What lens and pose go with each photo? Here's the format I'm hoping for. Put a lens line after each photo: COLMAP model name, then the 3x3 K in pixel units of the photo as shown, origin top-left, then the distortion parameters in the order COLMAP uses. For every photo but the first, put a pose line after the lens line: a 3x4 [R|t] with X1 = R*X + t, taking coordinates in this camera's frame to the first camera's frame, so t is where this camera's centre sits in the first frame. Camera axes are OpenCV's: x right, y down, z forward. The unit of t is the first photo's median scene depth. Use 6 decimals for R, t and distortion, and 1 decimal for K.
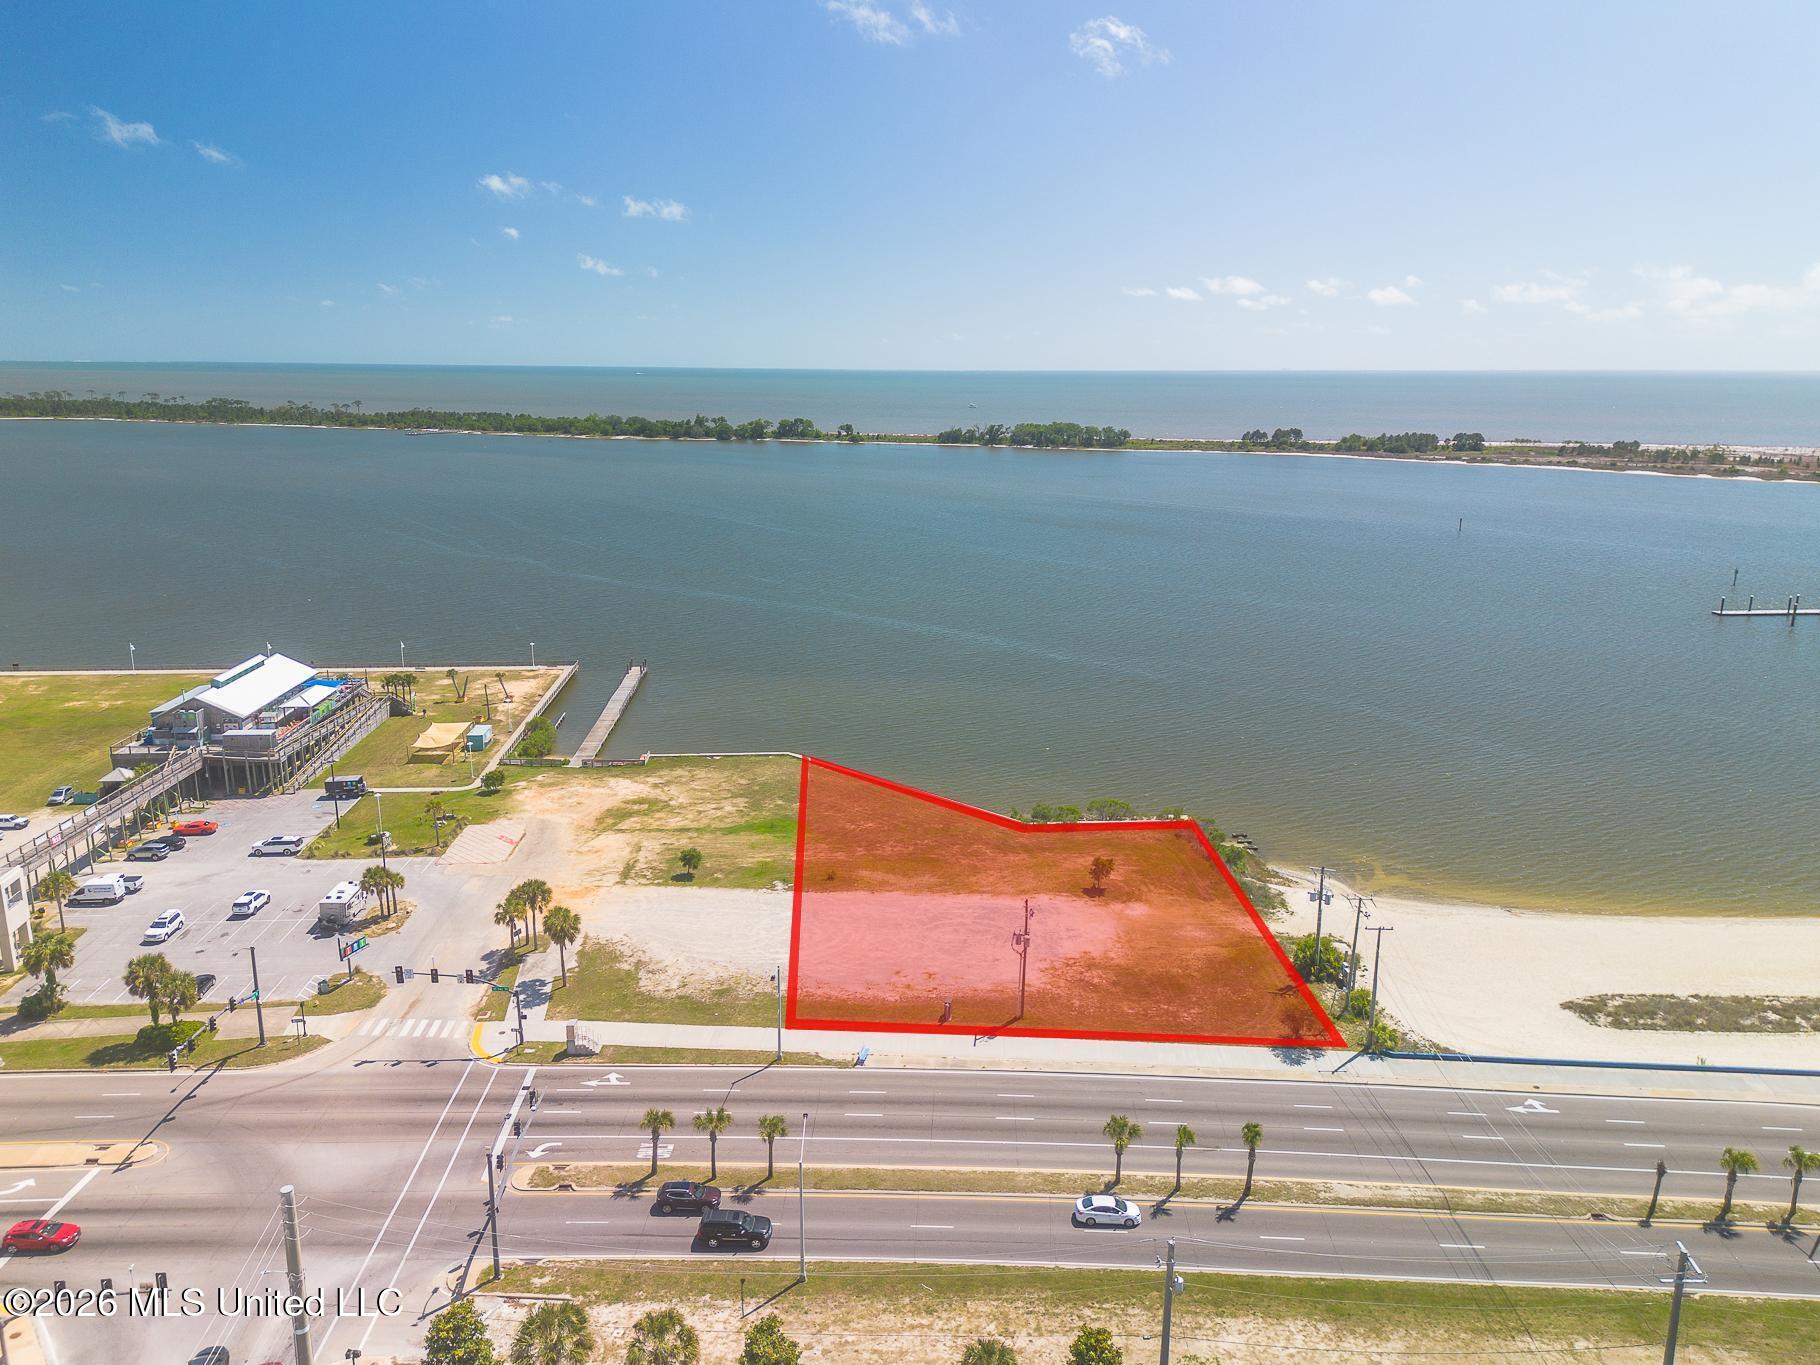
lens RADIAL K [[1283.5, 0, 930.9], [0, 1283.5, 667.0], [0, 0, 1]] dist [0.080751, -0.082685]
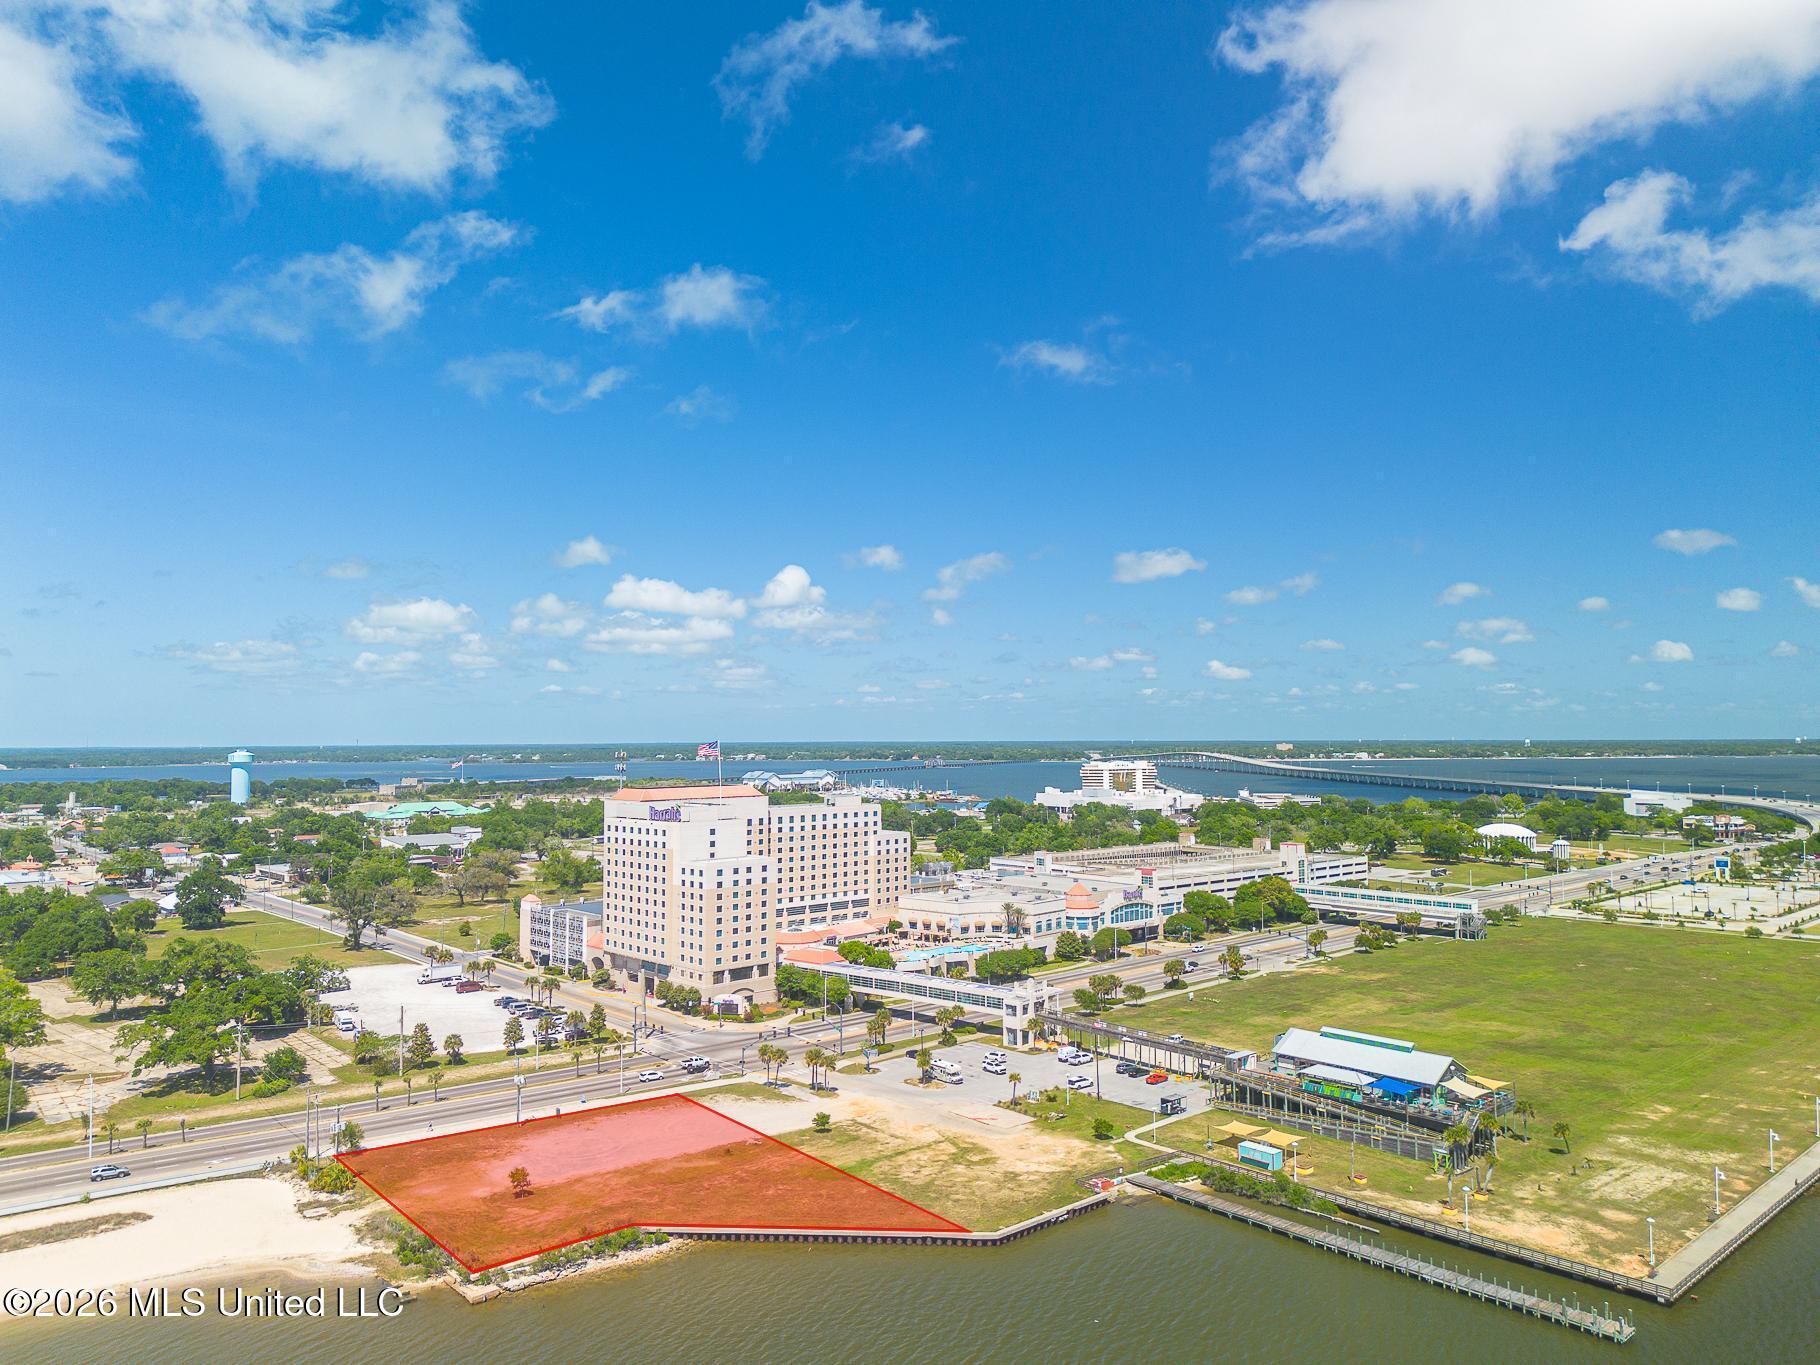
lens RADIAL K [[1283.5, 0, 915.5], [0, 1283.5, 664.5], [0, 0, 1]] dist [0.080751, -0.082685]
pose [[-0.792866, -0.040059, -0.608077, 0.539733], [-0.139164, 0.983372, 0.116671, -0.457843], [0.593293, 0.177127, -0.785258, 1.887101]]
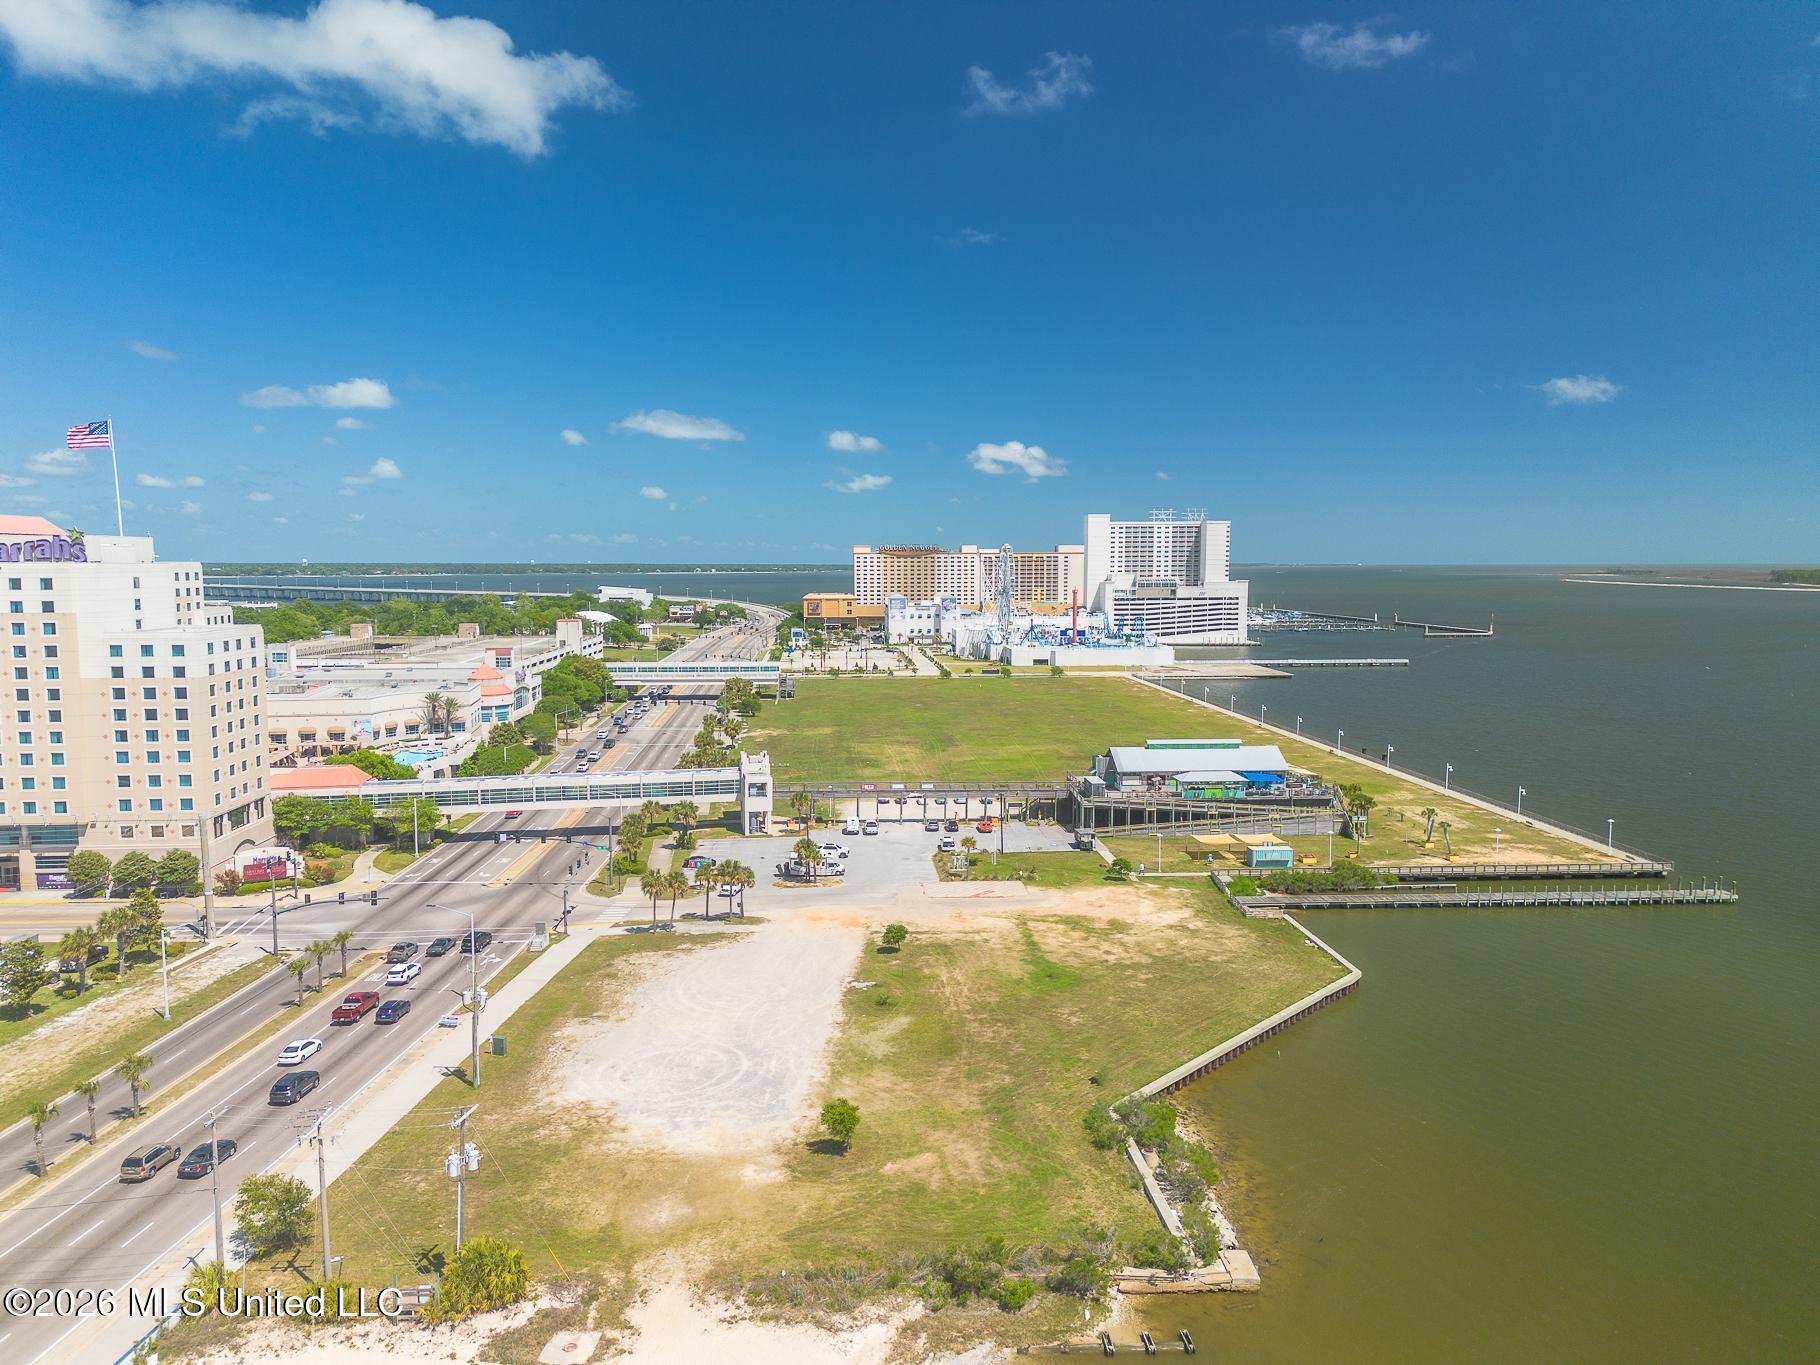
lens RADIAL K [[1283.5, 0, 913.5], [0, 1283.5, 689.9], [0, 0, 1]] dist [0.080751, -0.082685]
pose [[-0.010437, 0.089396, -0.995942, 0.680783], [-0.224752, 0.970302, 0.089449, -0.104434], [0.974360, 0.224774, 0.009965, 0.888569]]
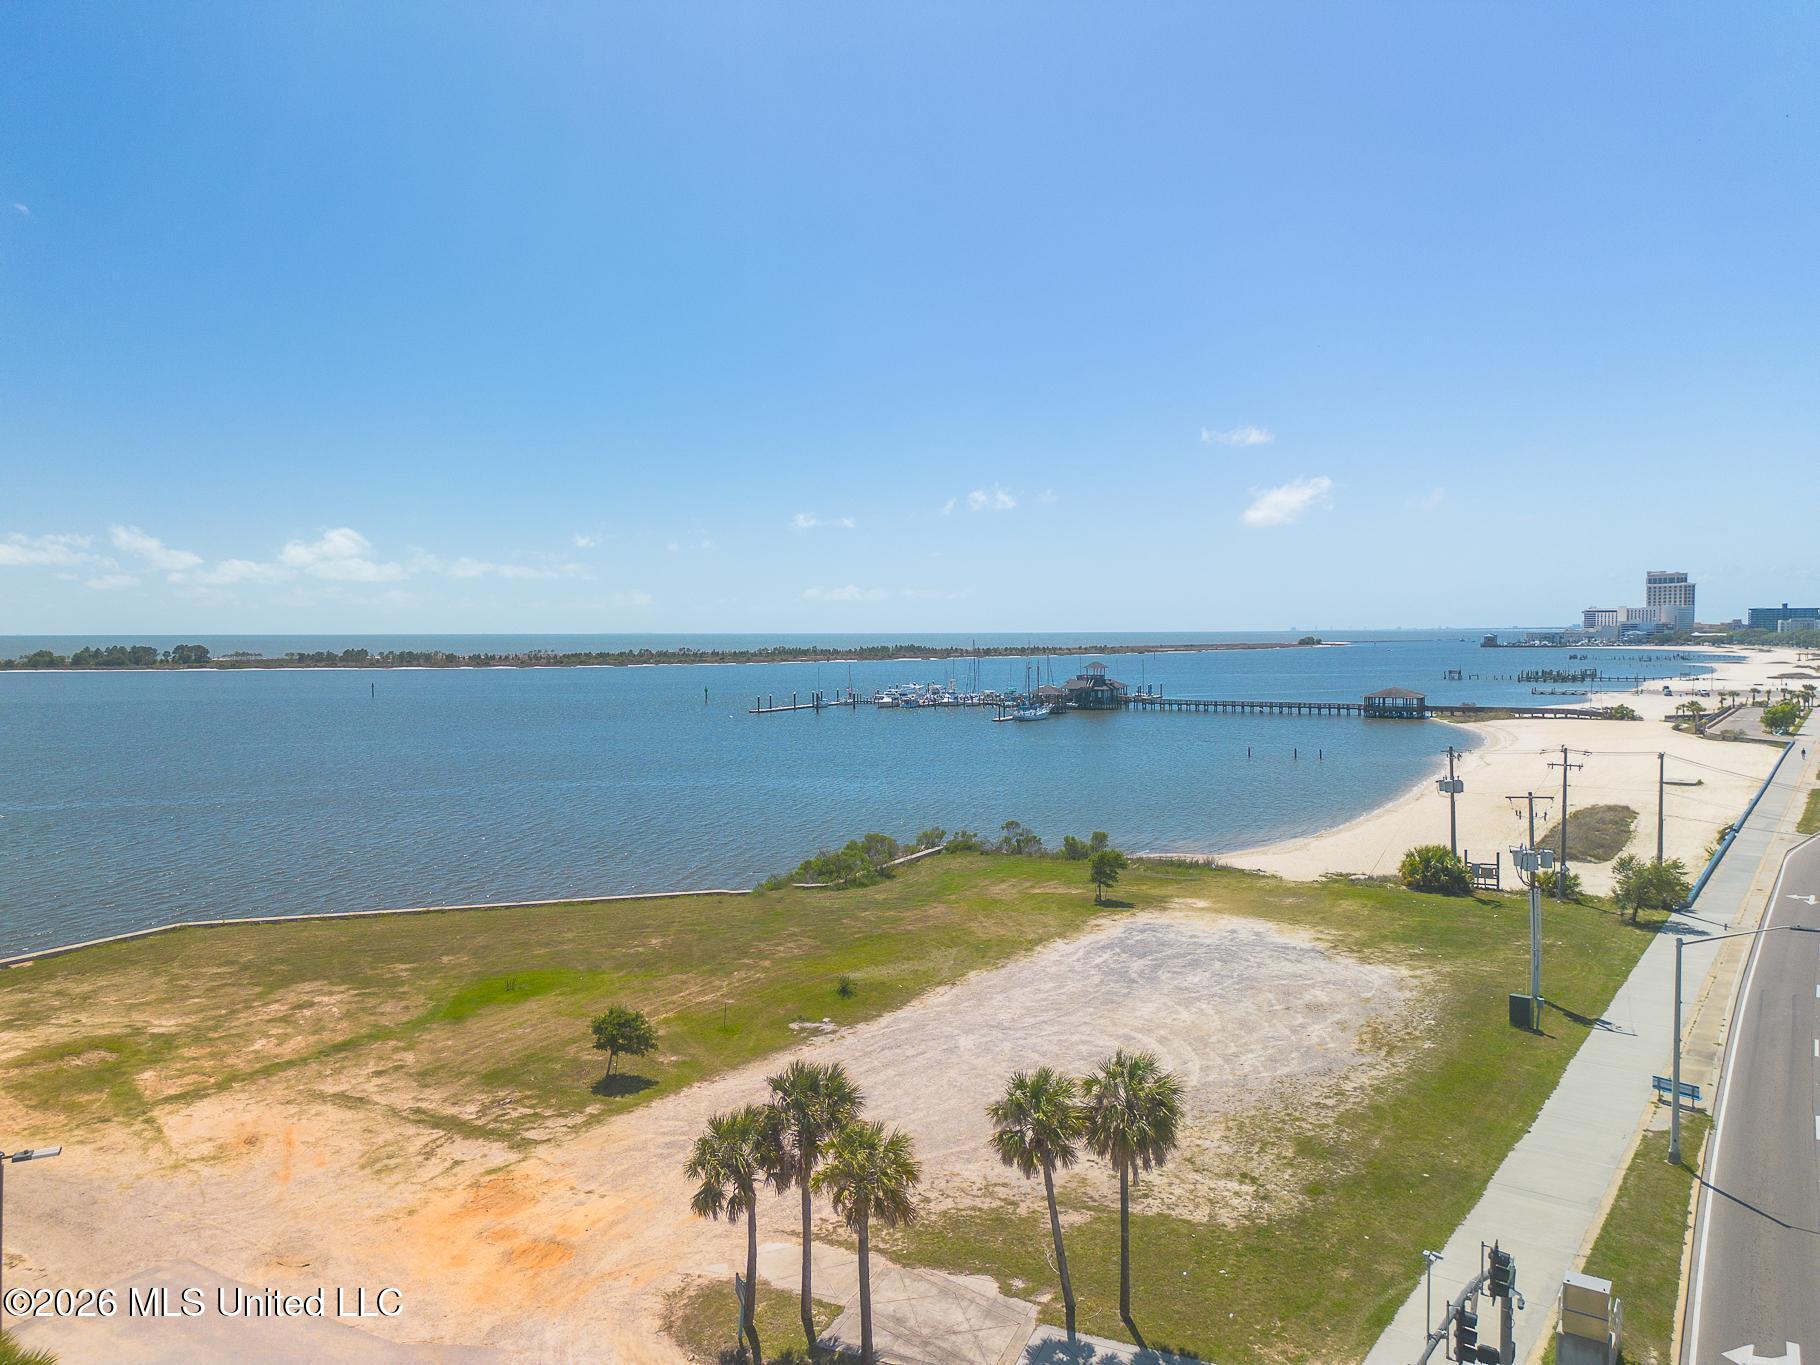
lens RADIAL K [[1283.5, 0, 919.2], [0, 1283.5, 677.6], [0, 0, 1]] dist [0.080751, -0.082685]
pose [[0.540186, -0.042744, 0.840459, -0.430012], [0.196265, 0.977568, -0.076427, 0.083423], [-0.818339, 0.206237, 0.536458, 0.636577]]
